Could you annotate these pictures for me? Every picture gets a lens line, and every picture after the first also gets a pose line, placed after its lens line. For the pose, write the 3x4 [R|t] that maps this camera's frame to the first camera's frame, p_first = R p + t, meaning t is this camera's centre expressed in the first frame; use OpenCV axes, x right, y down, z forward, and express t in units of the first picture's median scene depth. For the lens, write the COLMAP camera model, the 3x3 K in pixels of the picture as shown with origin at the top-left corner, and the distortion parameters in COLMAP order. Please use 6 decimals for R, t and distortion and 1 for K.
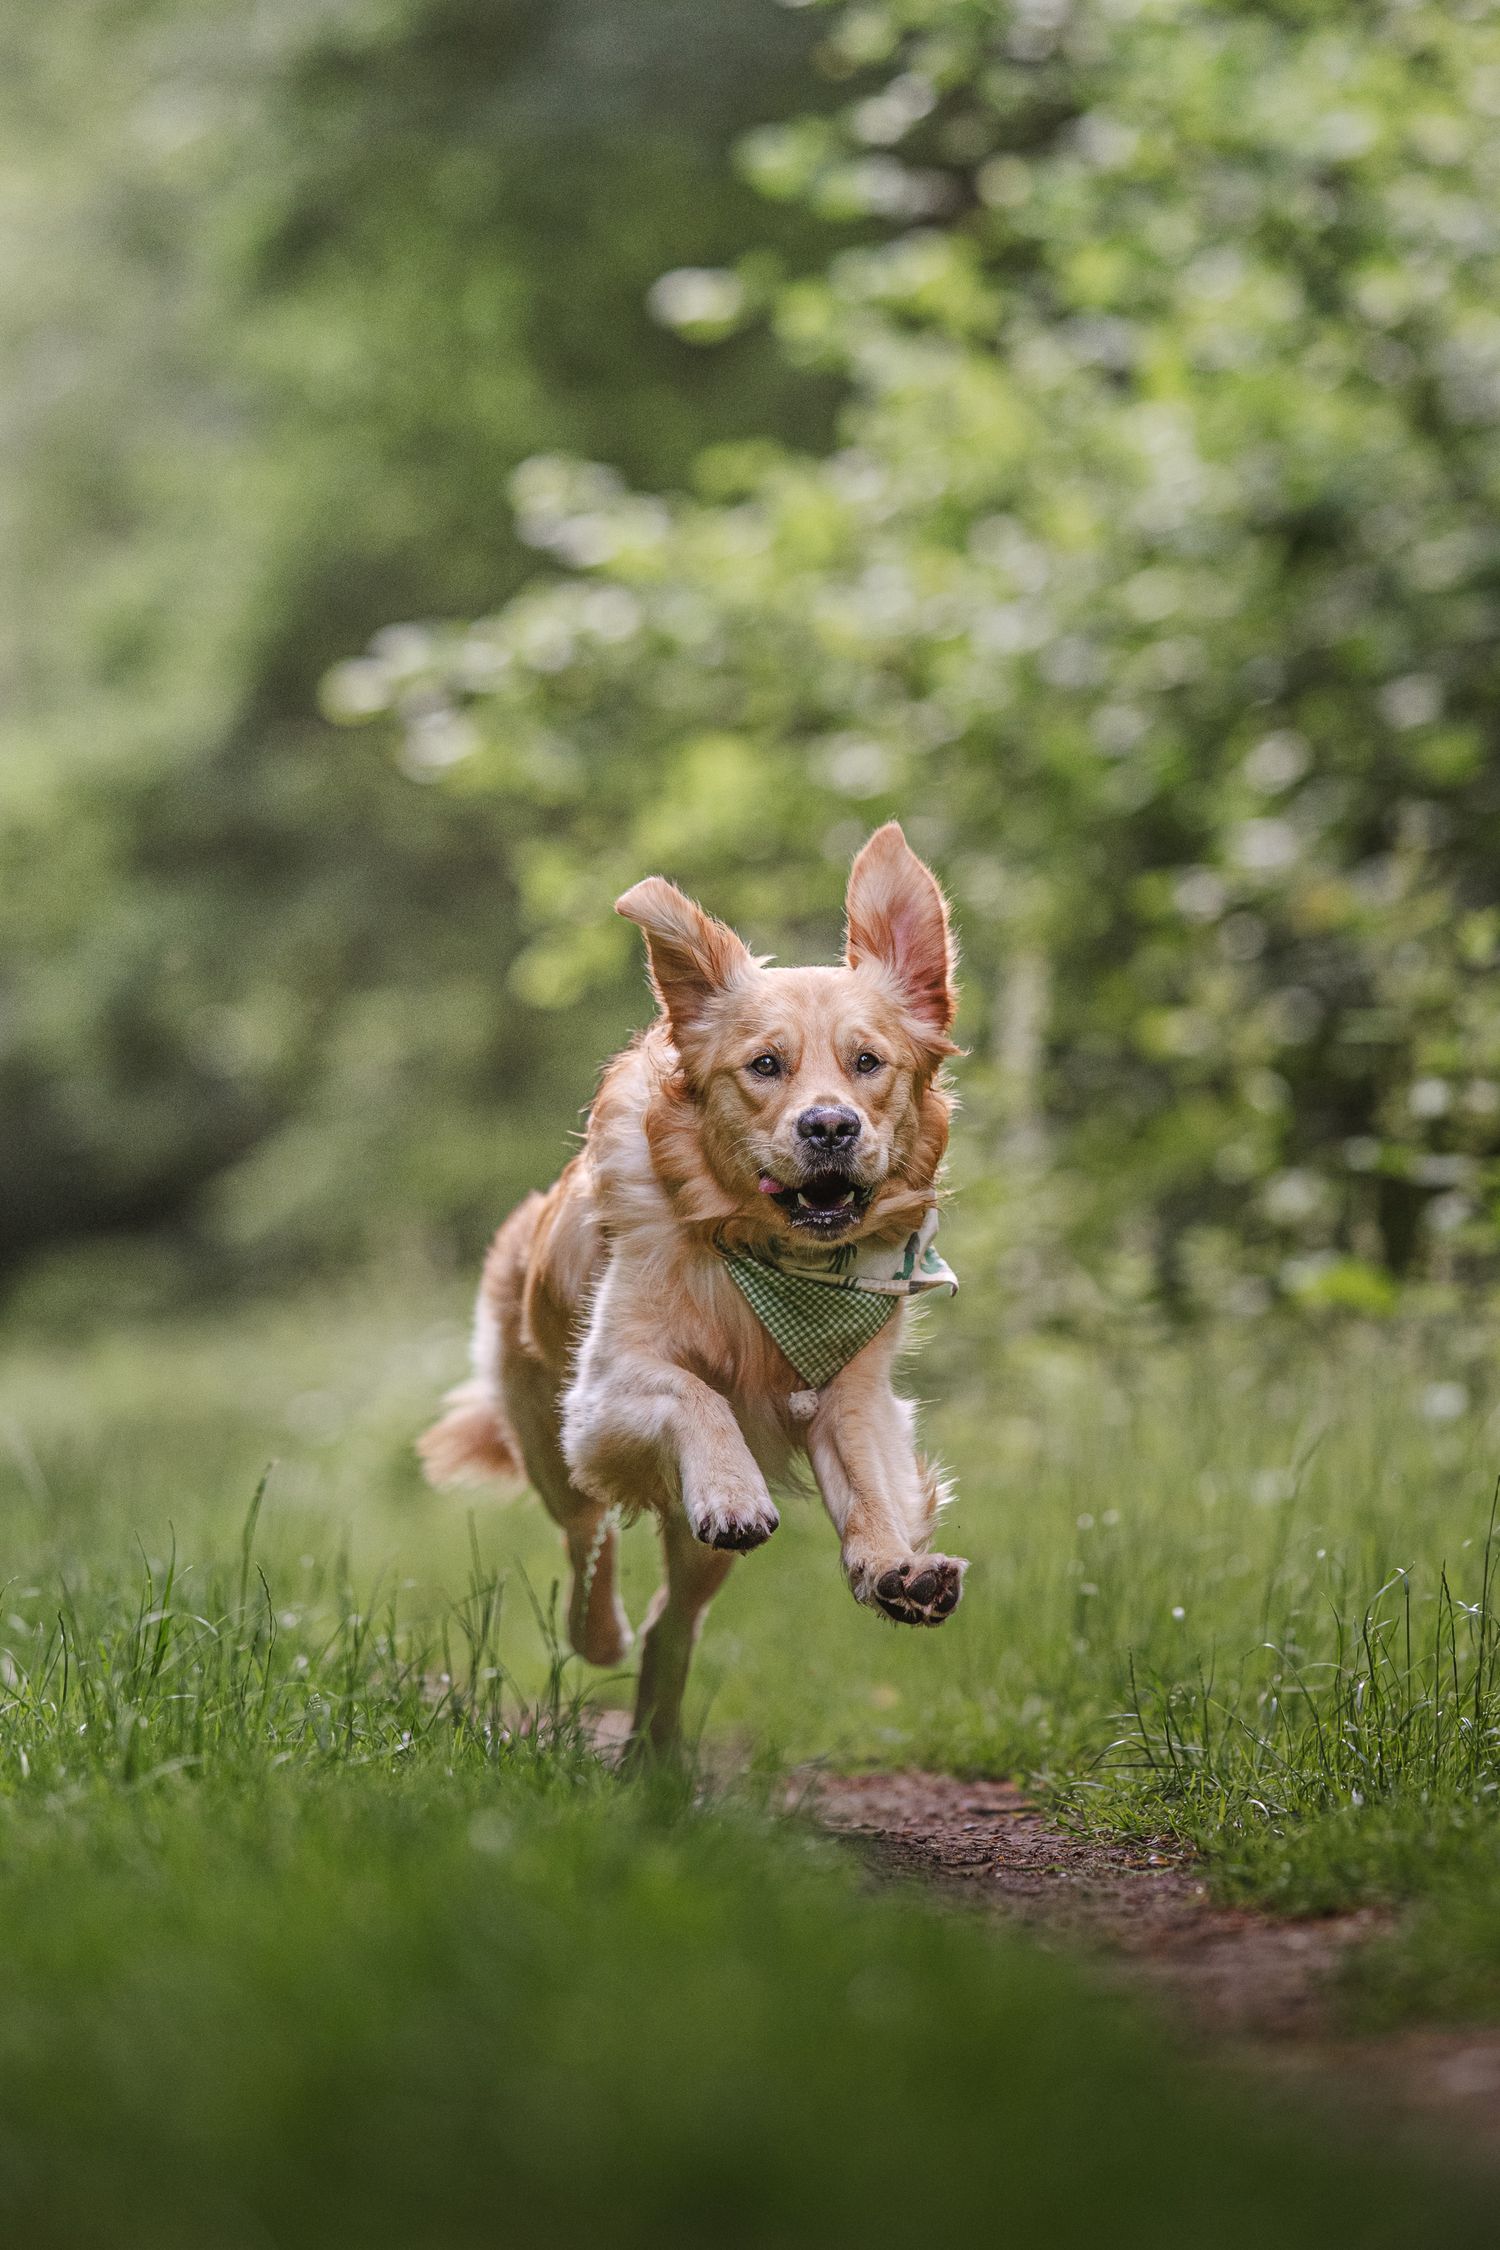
lens RADIAL K [[9177.6, 0, 750.8], [0, 9177.6, 1125.9], [0, 0, 1]] dist [0.406674, 0.000000]
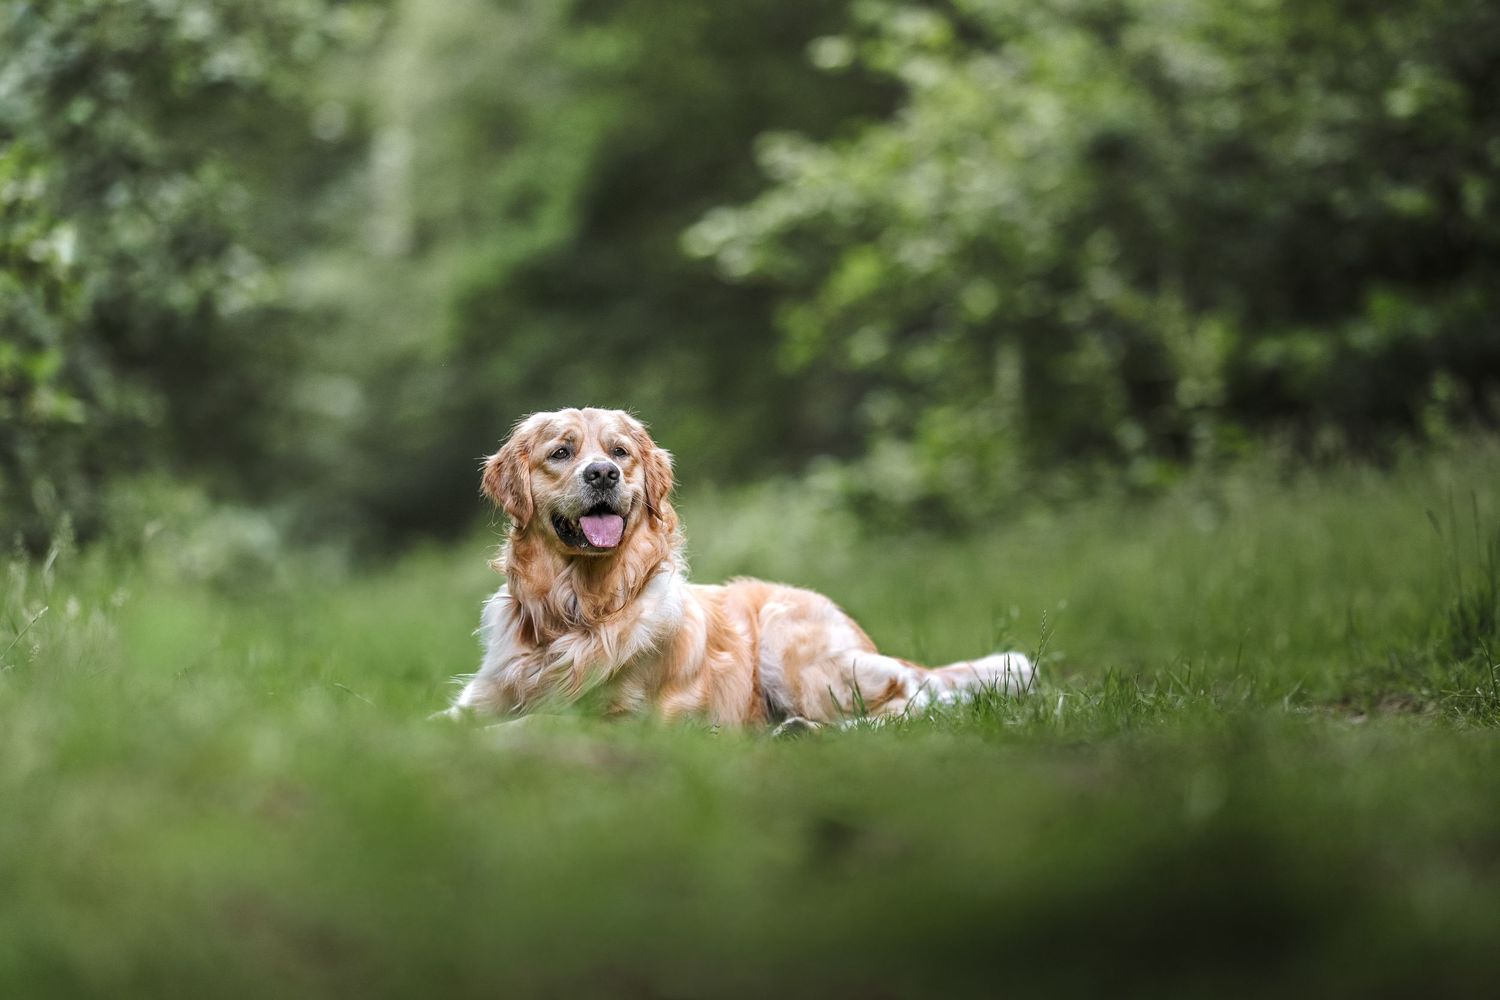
lens RADIAL K [[6118.4, 0, 749.7], [0, 6118.4, 499.3], [0, 0, 1]] dist [0.406674, 0.000000]
pose [[0.995988, -0.089431, -0.003228, -0.030905], [0.089475, 0.995829, 0.017840, -0.010667], [0.001619, -0.018057, 0.999836, -0.511239]]
